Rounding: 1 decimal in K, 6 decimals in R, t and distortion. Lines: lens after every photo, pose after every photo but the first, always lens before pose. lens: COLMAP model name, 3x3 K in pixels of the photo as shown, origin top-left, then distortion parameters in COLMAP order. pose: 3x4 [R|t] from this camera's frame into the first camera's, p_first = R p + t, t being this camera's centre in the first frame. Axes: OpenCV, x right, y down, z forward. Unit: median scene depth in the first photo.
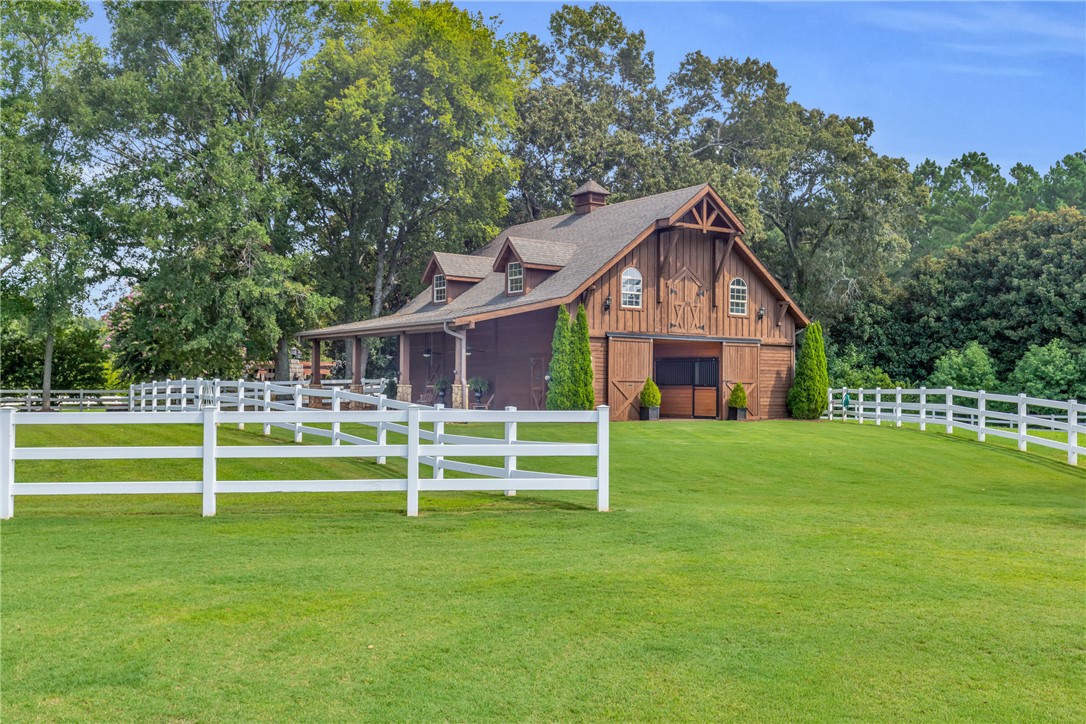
lens RADIAL K [[1048.7, 0, 549.8], [0, 1048.7, 364.6], [0, 0, 1]] dist [-0.017774, 0.000000]
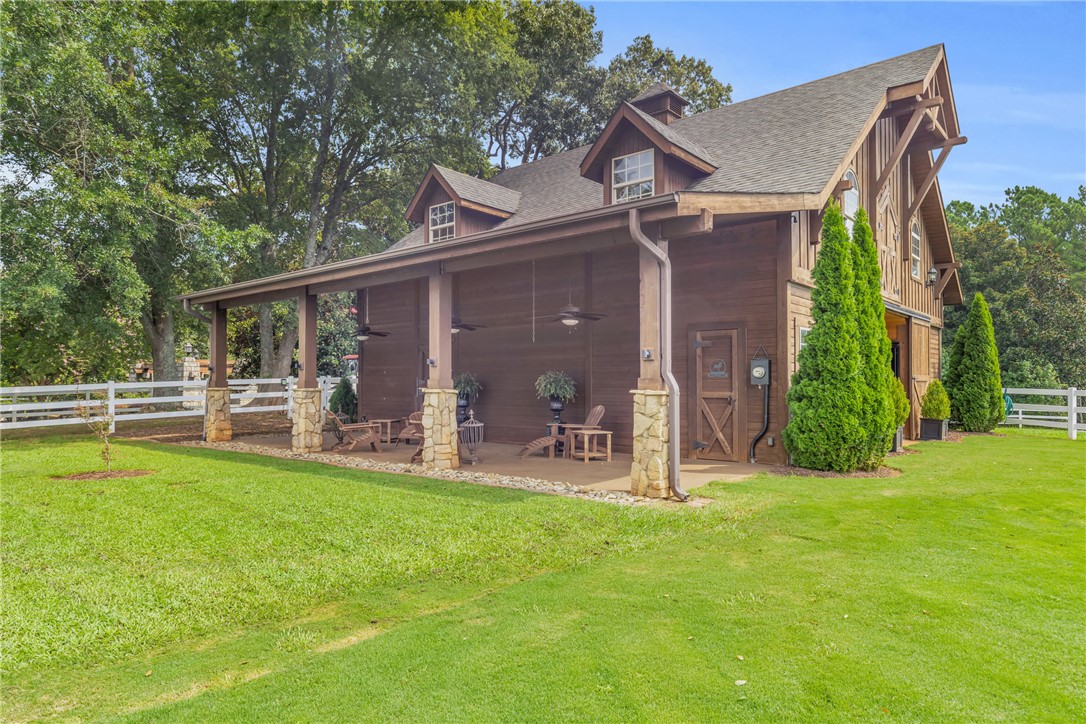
lens RADIAL K [[631.3, 0, 525.9], [0, 631.3, 368.0], [0, 0, 1]] dist [0.000300, 0.000257]
pose [[0.971343, -0.000490, 0.237682, -0.149460], [0.000896, 0.999998, -0.001602, 0.009618], [-0.237681, 0.001769, 0.971342, 0.660289]]
